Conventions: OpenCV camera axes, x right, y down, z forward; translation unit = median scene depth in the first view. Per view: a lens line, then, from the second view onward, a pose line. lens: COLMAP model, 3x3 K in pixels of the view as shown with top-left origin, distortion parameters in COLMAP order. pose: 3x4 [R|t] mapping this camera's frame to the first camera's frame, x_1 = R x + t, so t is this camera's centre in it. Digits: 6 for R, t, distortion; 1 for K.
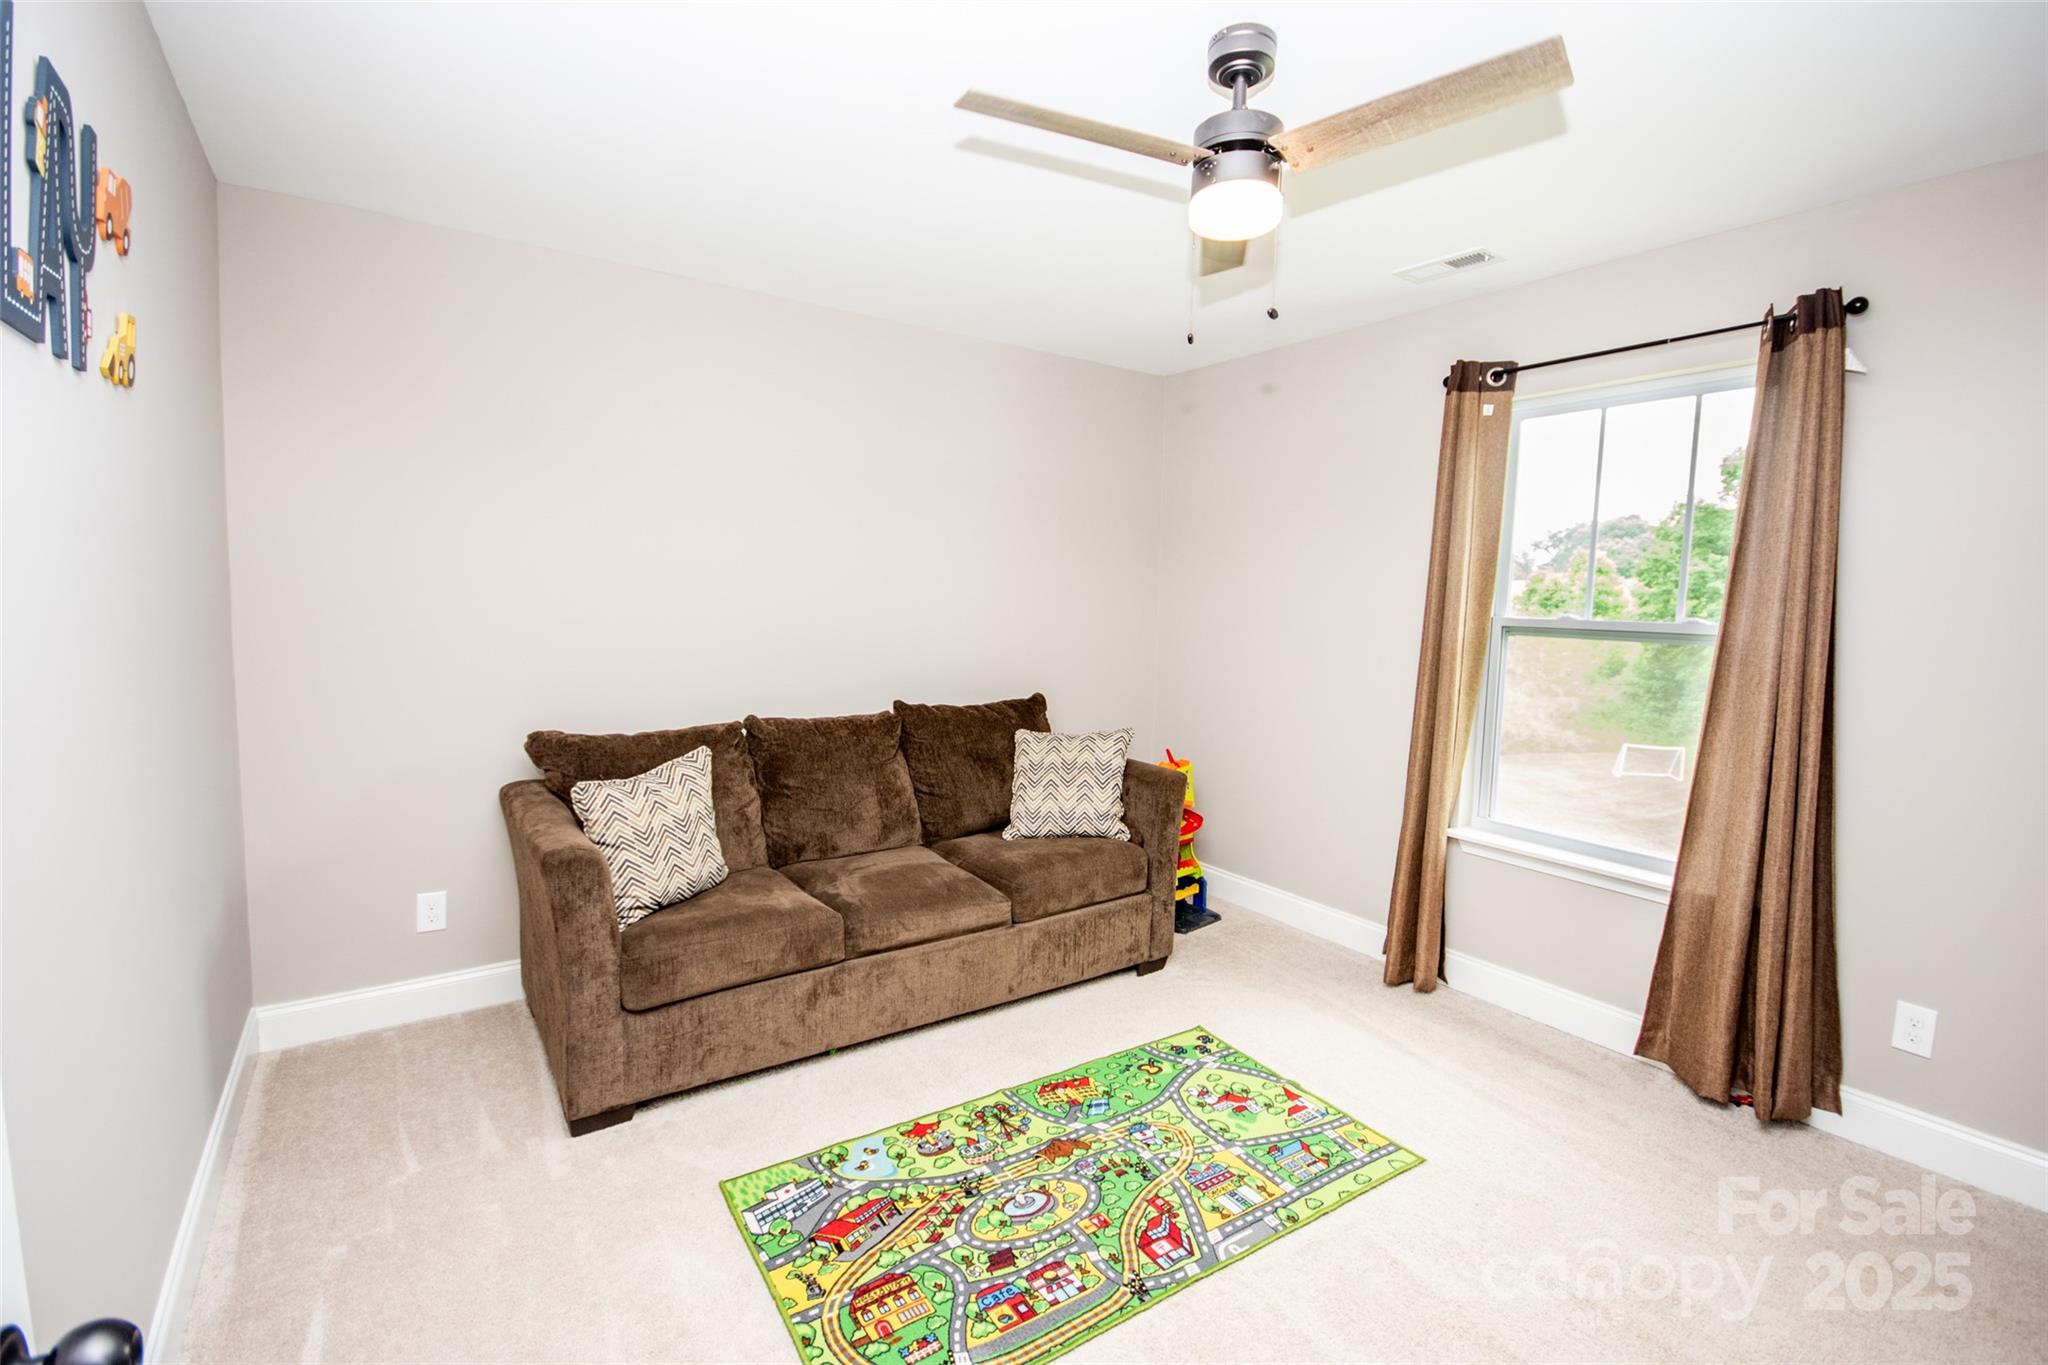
lens RADIAL K [[924.4, 0, 1035.6], [0, 924.4, 676.4], [0, 0, 1]] dist [-0.003843, -0.002411]
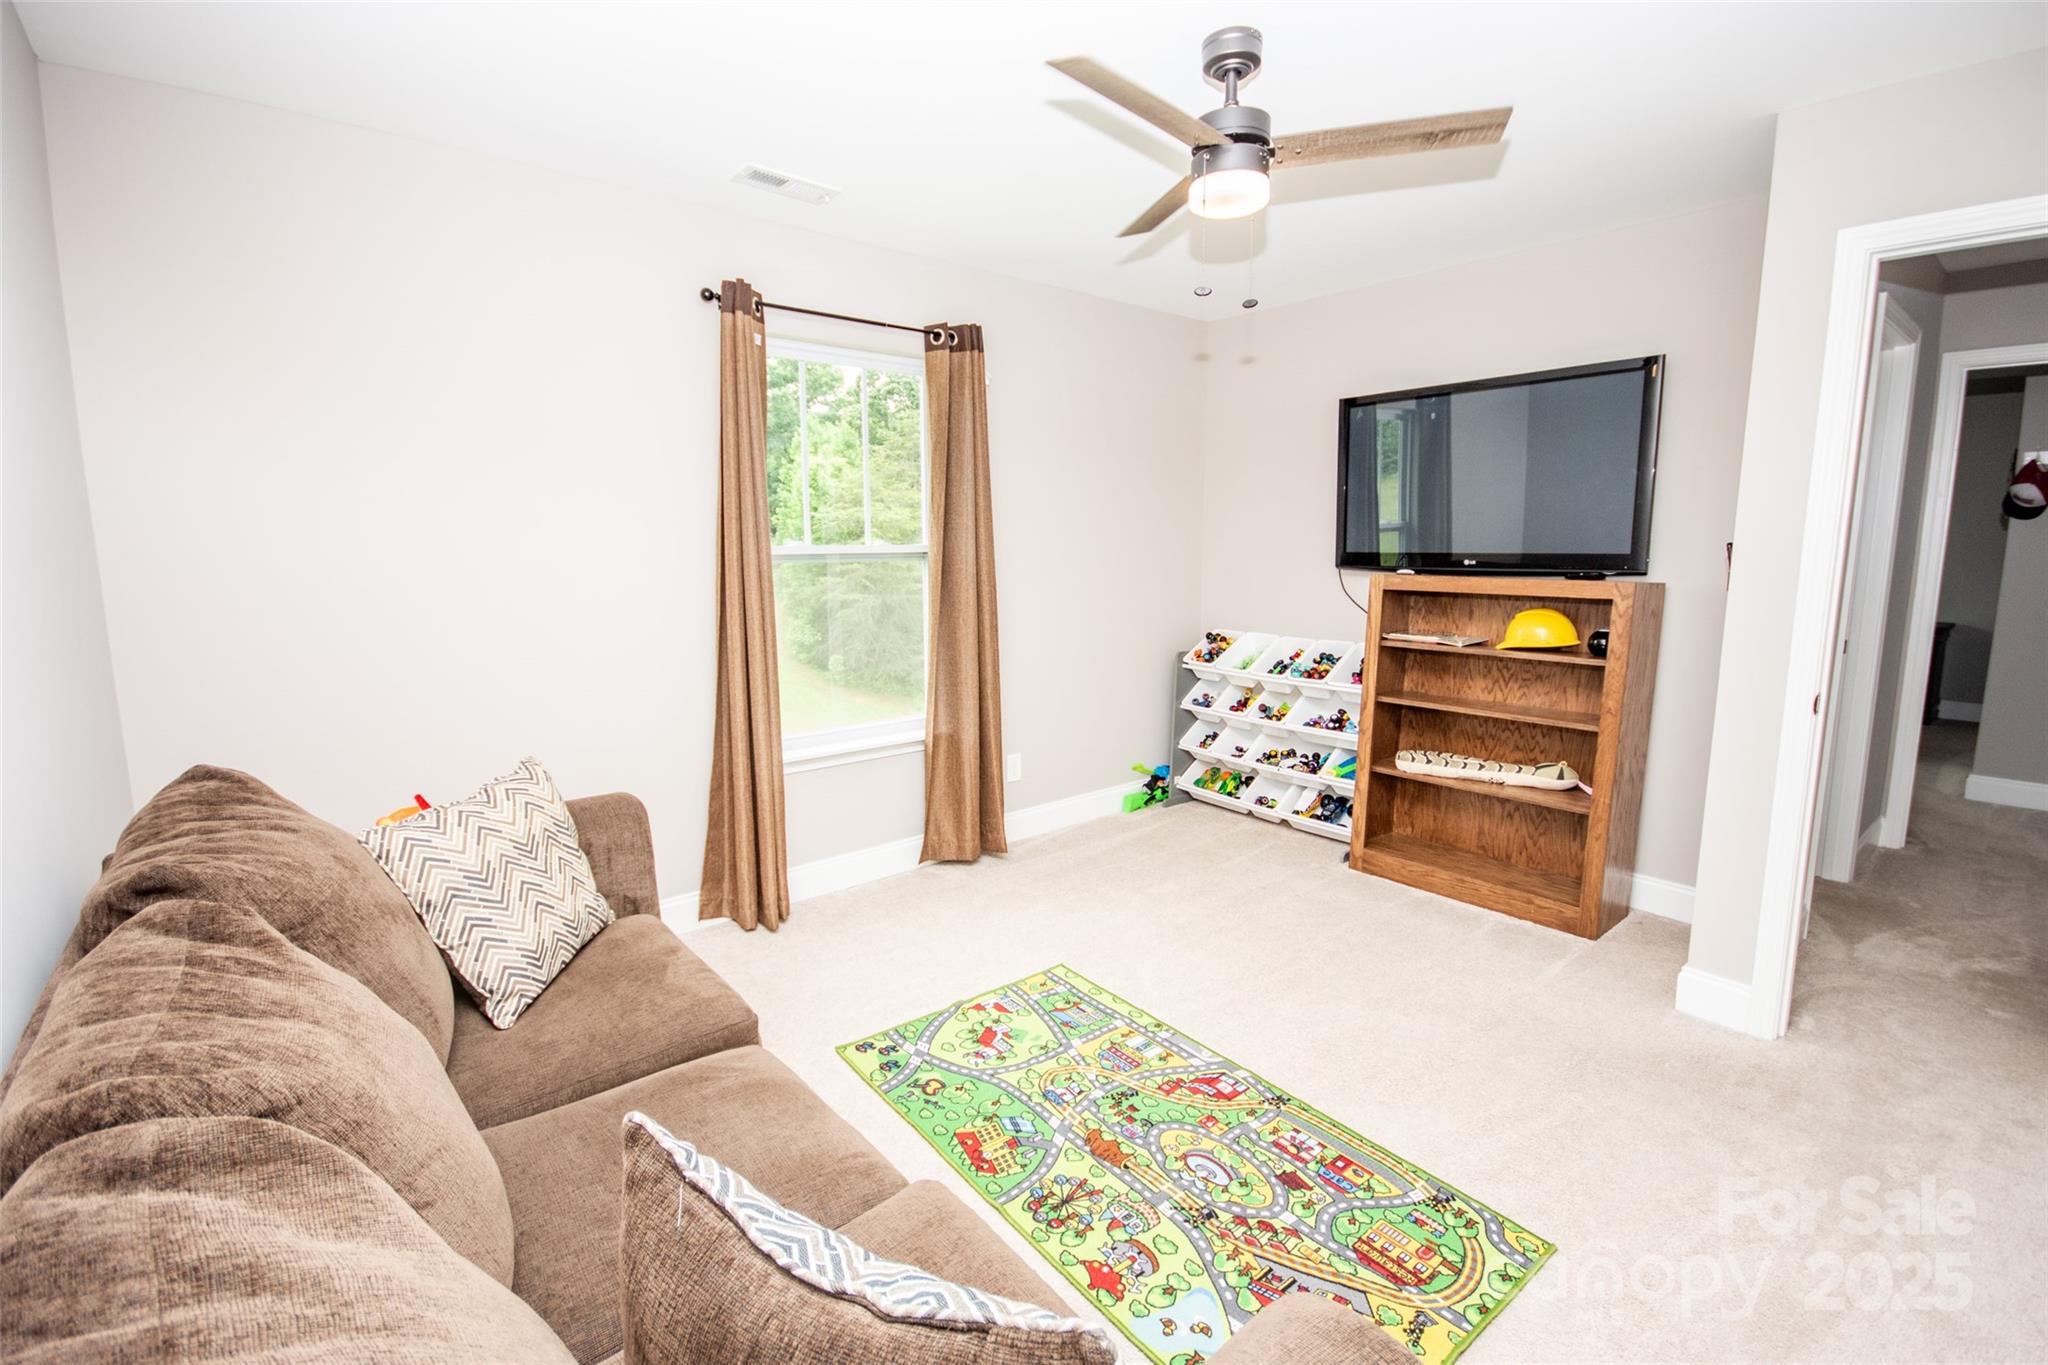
lens RADIAL K [[924.4, 0, 1026.9], [0, 924.4, 667.6], [0, 0, 1]] dist [-0.003843, -0.002411]
pose [[-0.102536, -0.165773, 0.980819, -0.837655], [0.088398, 0.980596, 0.174977, -0.124915], [-0.990794, 0.104644, -0.085892, 1.200498]]
